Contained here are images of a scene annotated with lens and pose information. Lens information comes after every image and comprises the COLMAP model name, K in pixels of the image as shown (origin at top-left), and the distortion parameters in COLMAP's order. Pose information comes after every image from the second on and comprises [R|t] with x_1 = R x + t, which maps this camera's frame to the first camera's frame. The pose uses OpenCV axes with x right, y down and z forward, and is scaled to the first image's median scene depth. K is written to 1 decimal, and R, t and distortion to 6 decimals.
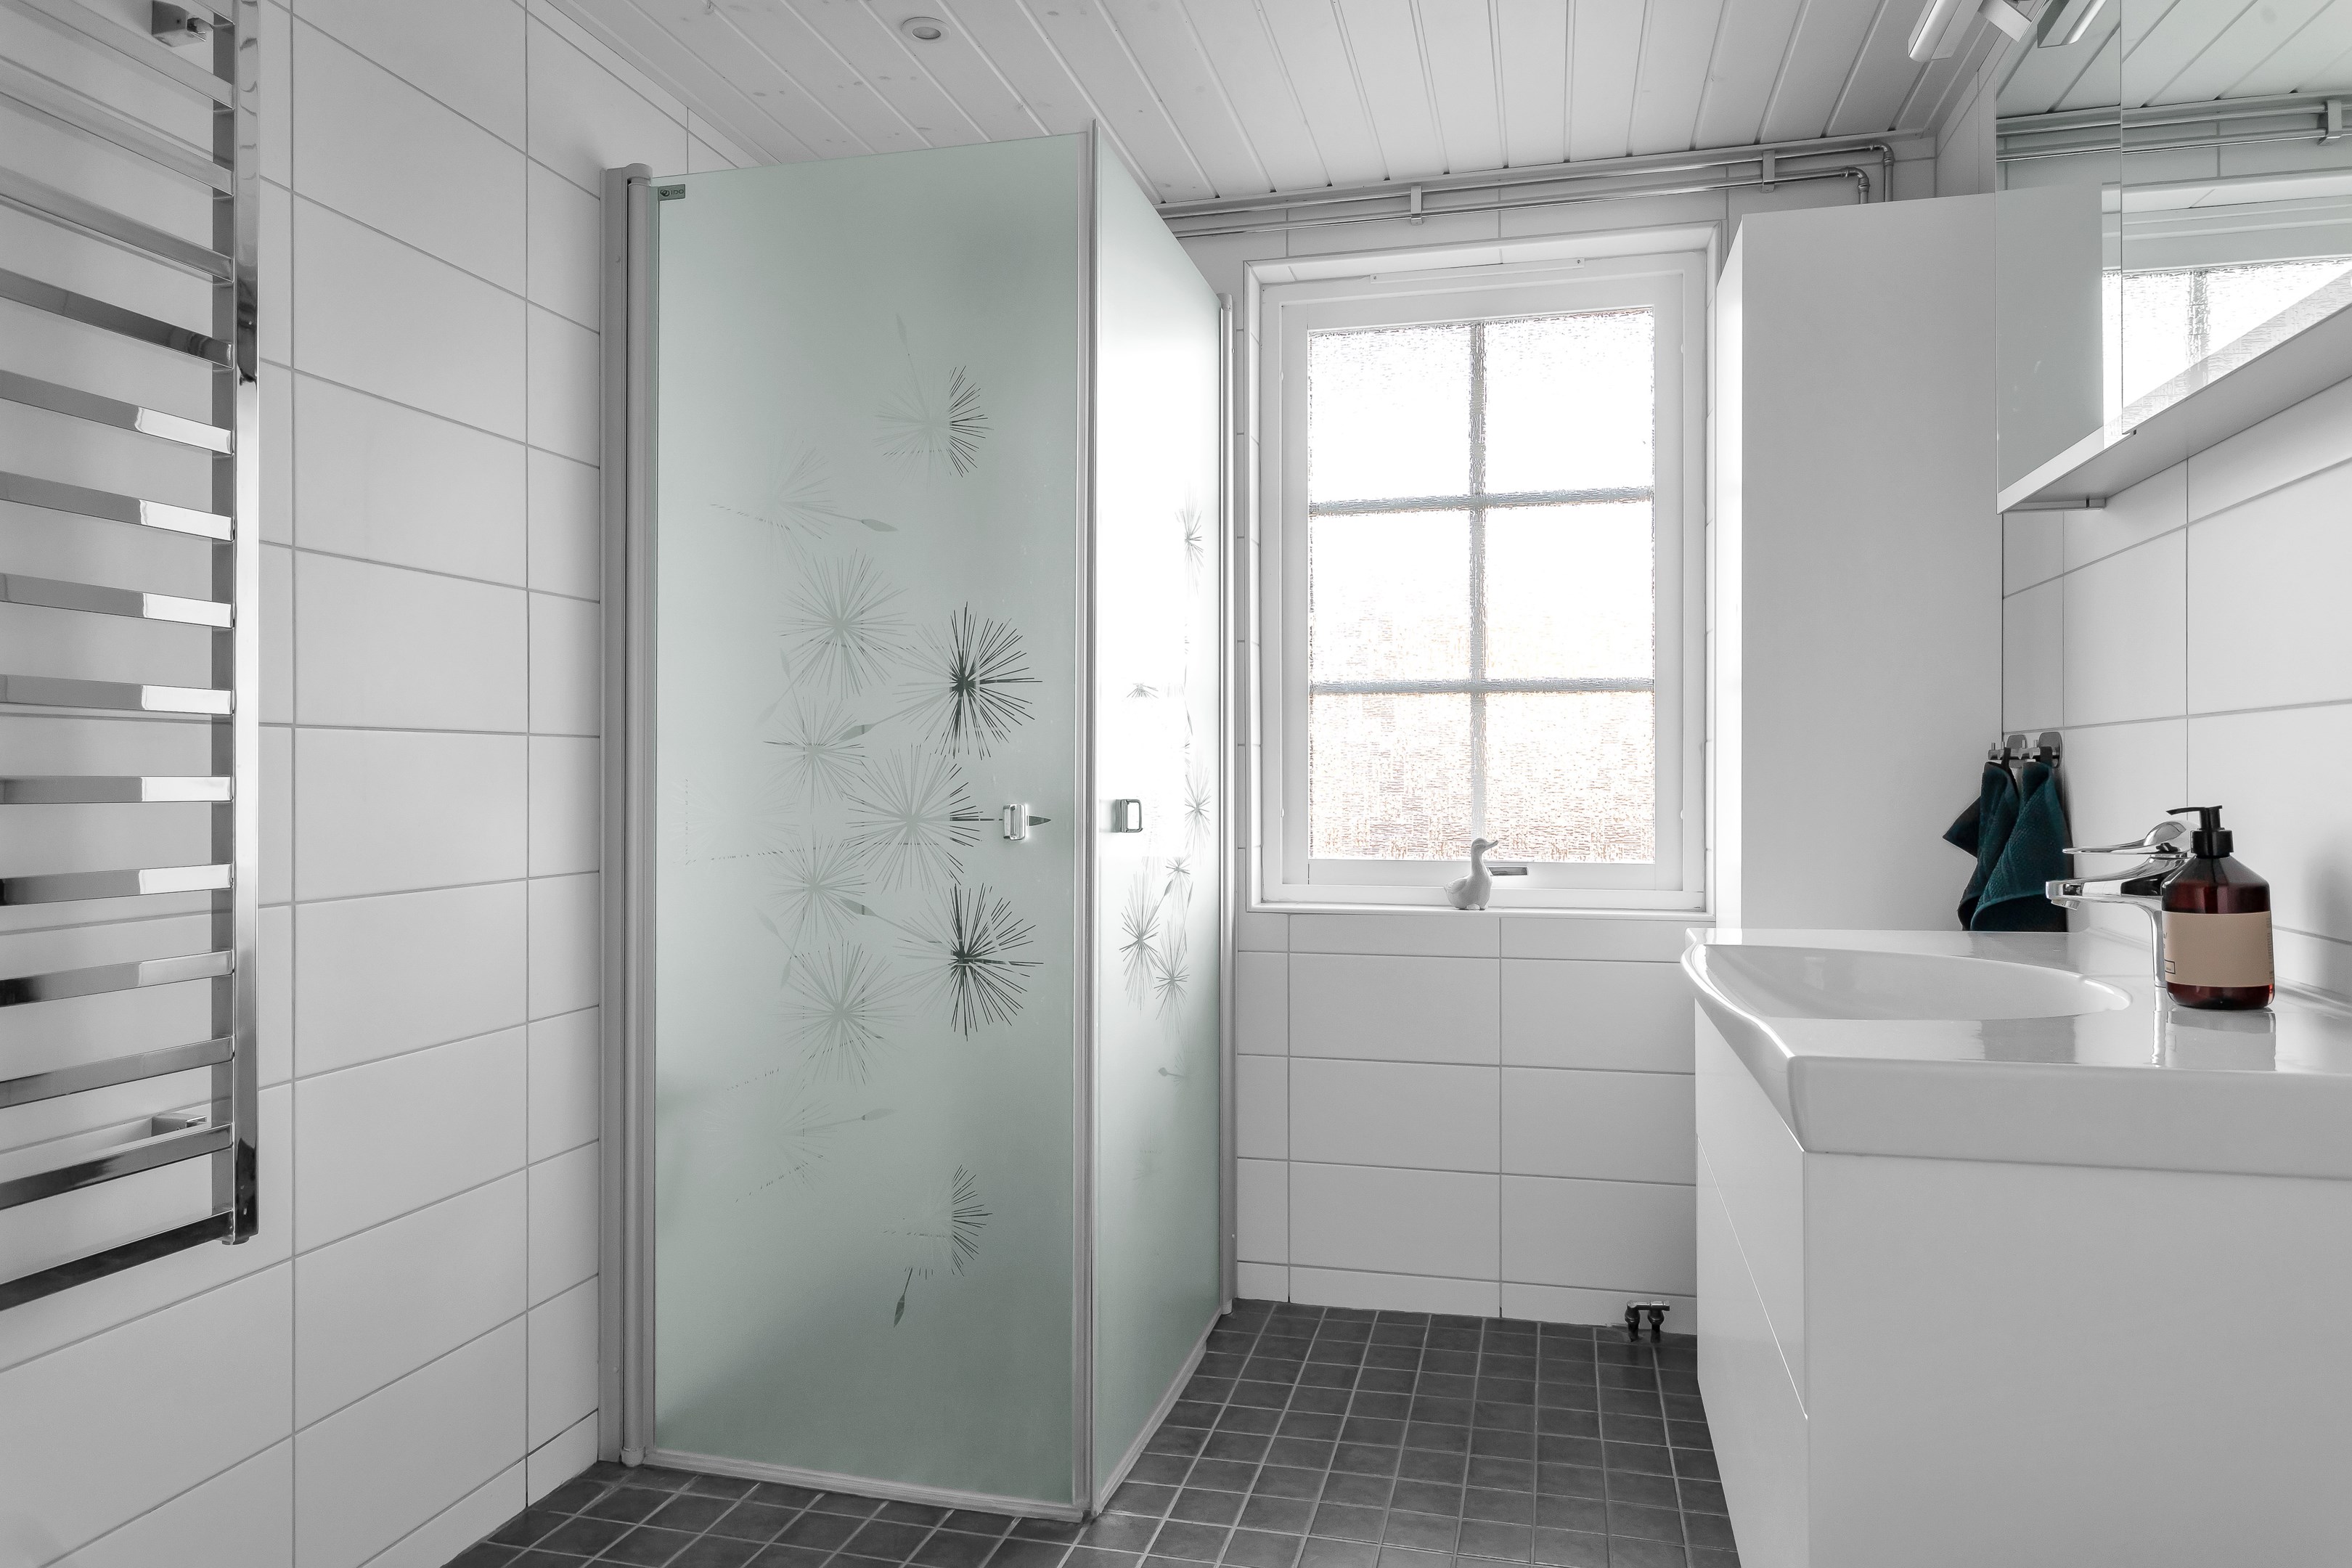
lens RADIAL K [[1485.4, 0, 1180.3], [0, 1485.4, 778.9], [0, 0, 1]] dist [0.008422, 0.004182]
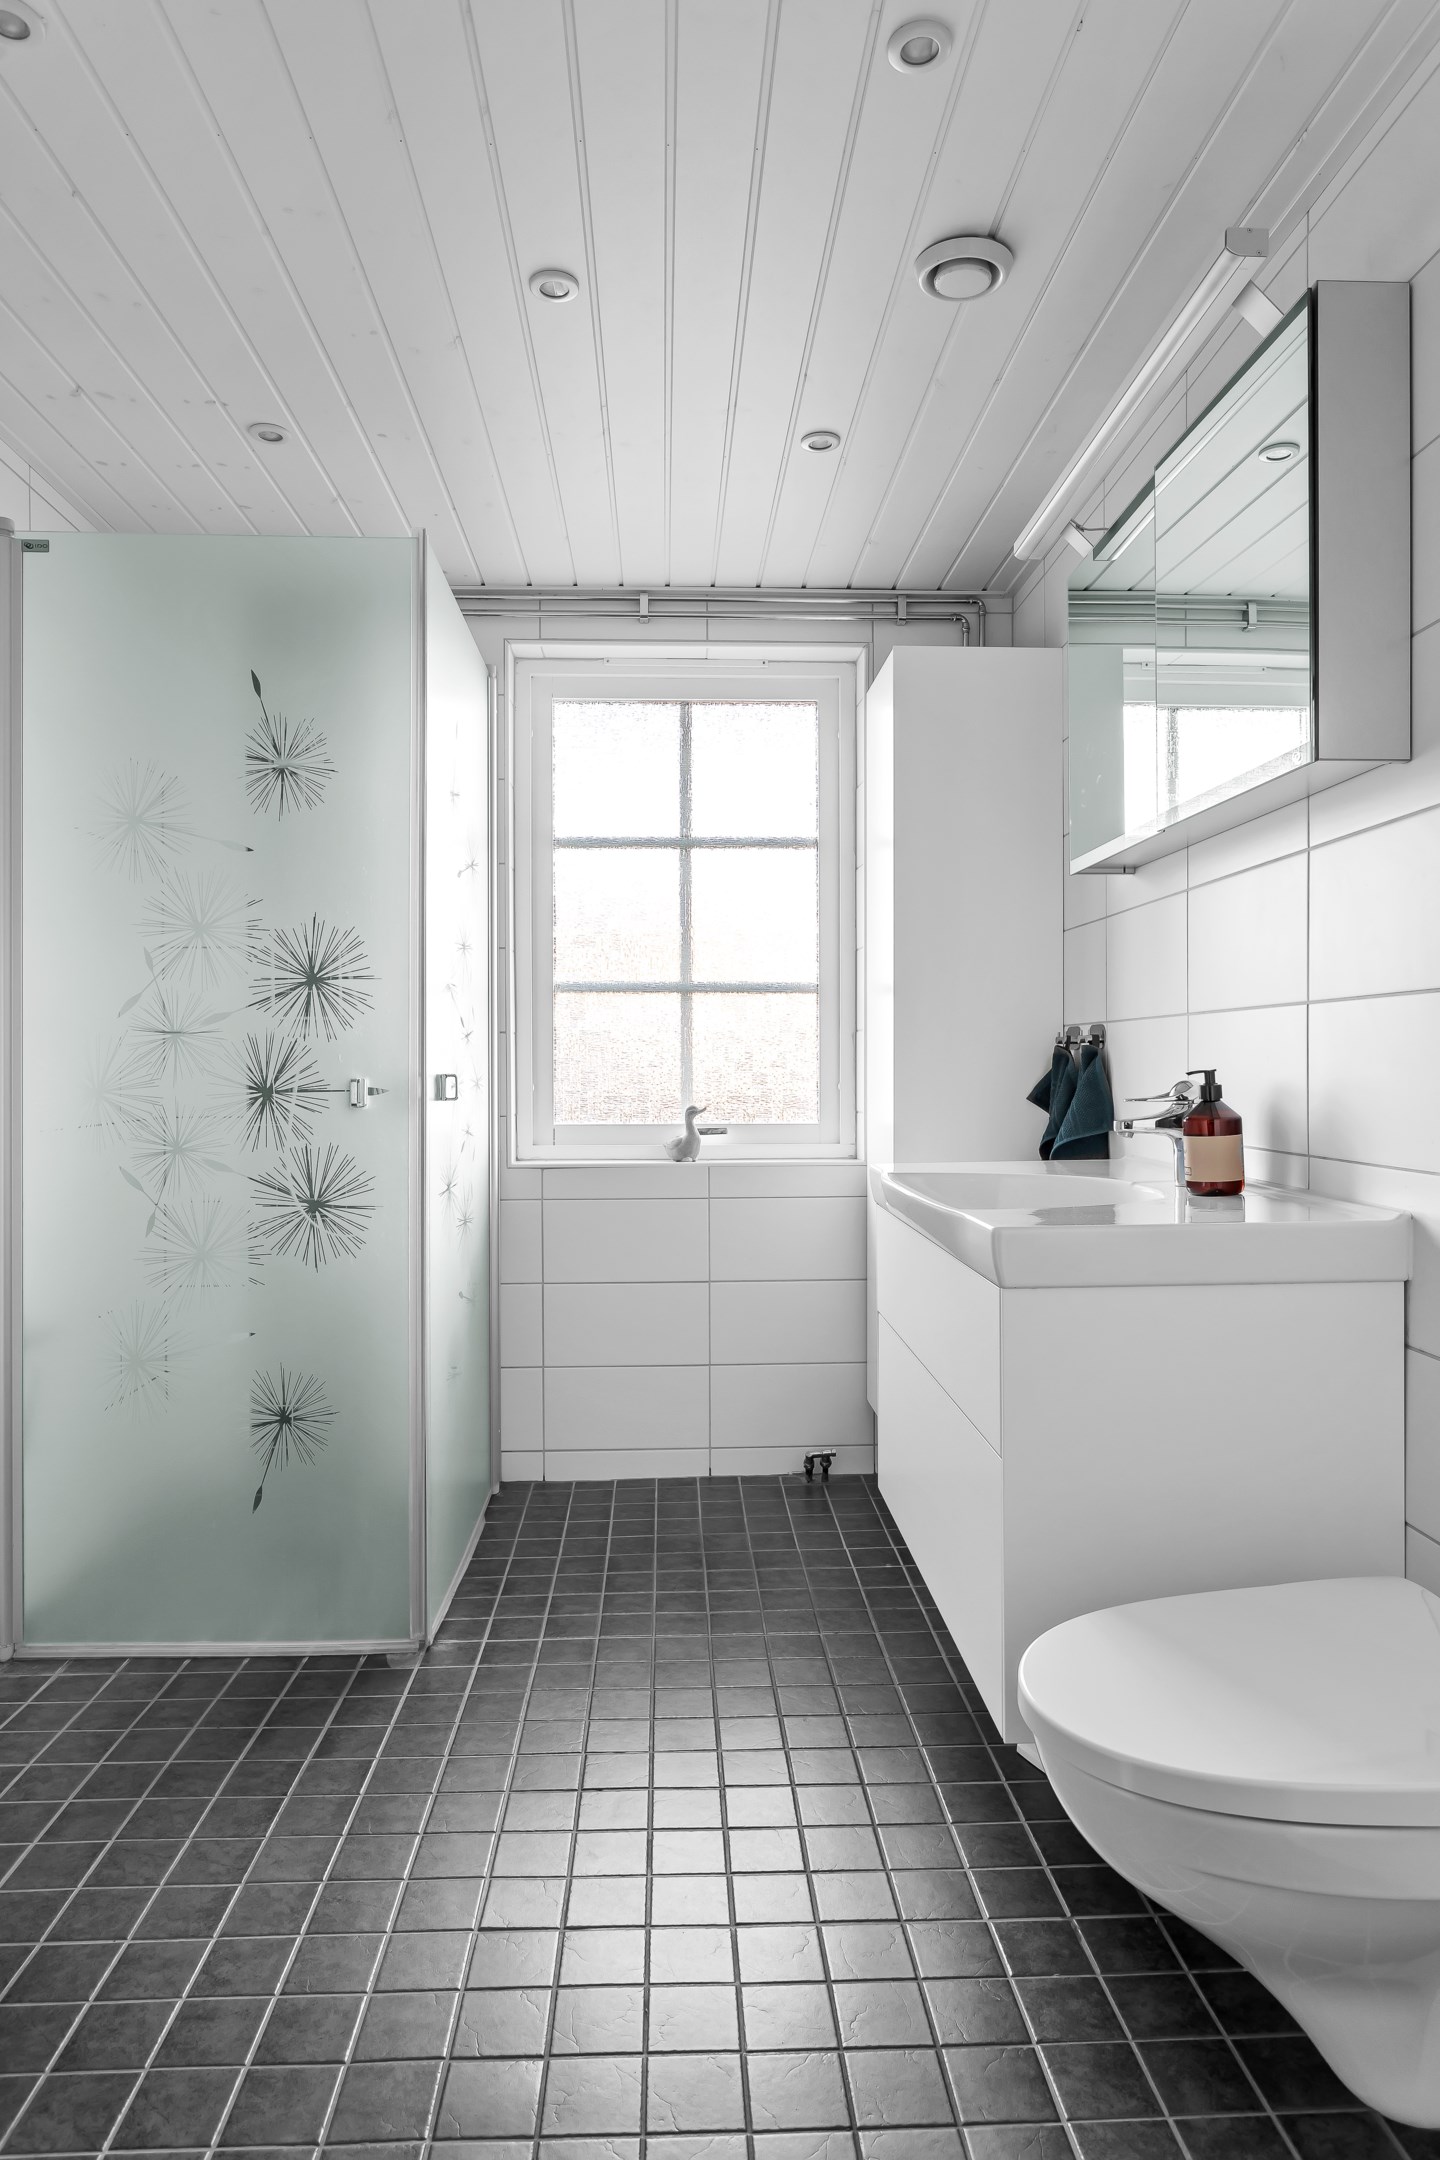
lens RADIAL K [[1303.7, 0, 715.4], [0, 1303.7, 1074.0], [0, 0, 1]] dist [0.003903, 0.009392]
pose [[0.959965, -0.004556, 0.280084, -0.110074], [0.003093, 0.999979, 0.005665, 0.007140], [-0.280104, -0.004572, 0.959959, -0.100761]]
